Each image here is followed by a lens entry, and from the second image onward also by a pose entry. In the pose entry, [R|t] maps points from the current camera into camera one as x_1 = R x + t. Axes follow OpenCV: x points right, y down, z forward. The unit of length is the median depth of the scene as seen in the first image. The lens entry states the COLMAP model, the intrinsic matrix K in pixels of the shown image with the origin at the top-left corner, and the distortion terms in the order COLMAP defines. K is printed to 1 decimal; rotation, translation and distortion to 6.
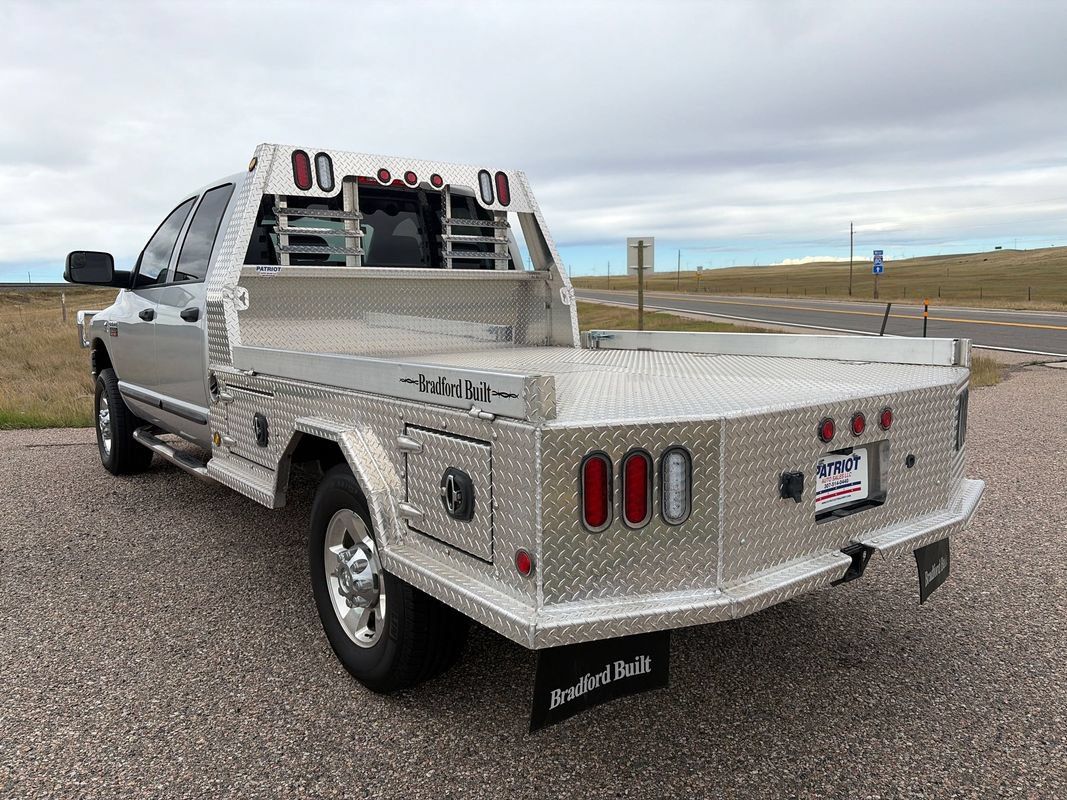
lens RADIAL K [[803.3, 0, 533.5], [0, 803.3, 400.0], [0, 0, 1]] dist [0.045453, -0.223118]
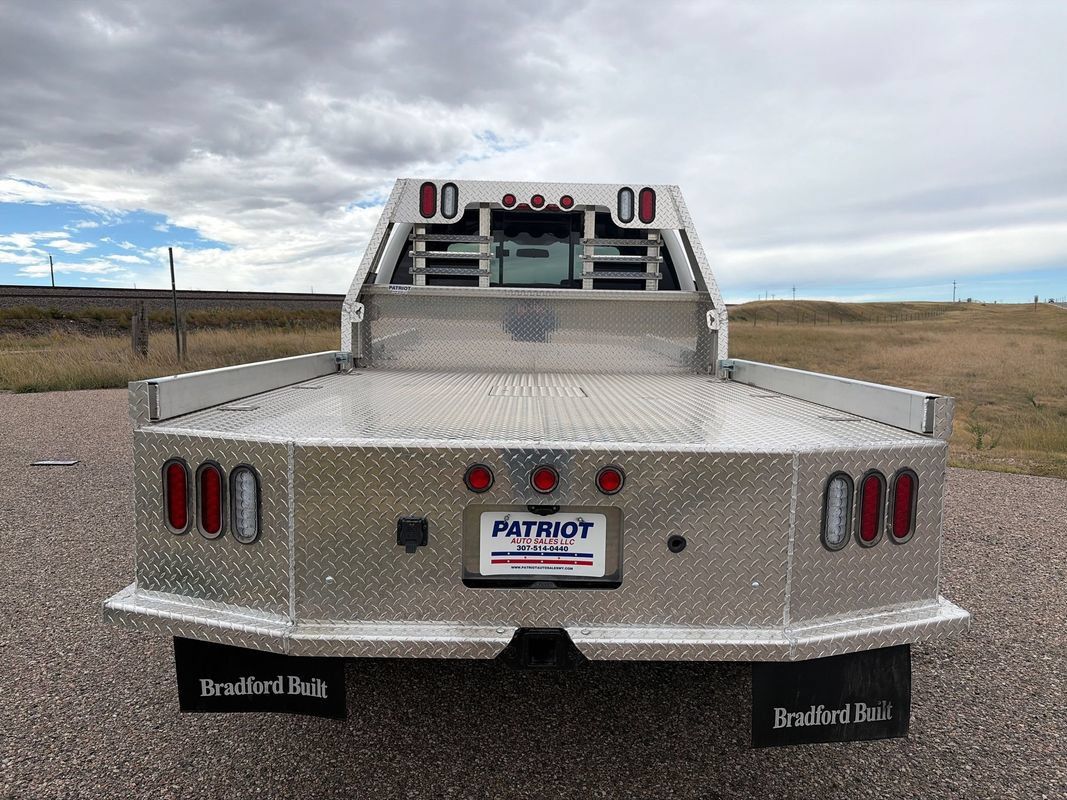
lens RADIAL K [[799.7, 0, 543.9], [0, 799.7, 404.9], [0, 0, 1]] dist [0.043998, -0.047662]
pose [[0.802347, 0.091146, -0.589857, 0.525883], [-0.101715, 0.994695, 0.015345, -0.034745], [0.588127, 0.047685, 0.807362, 0.202321]]
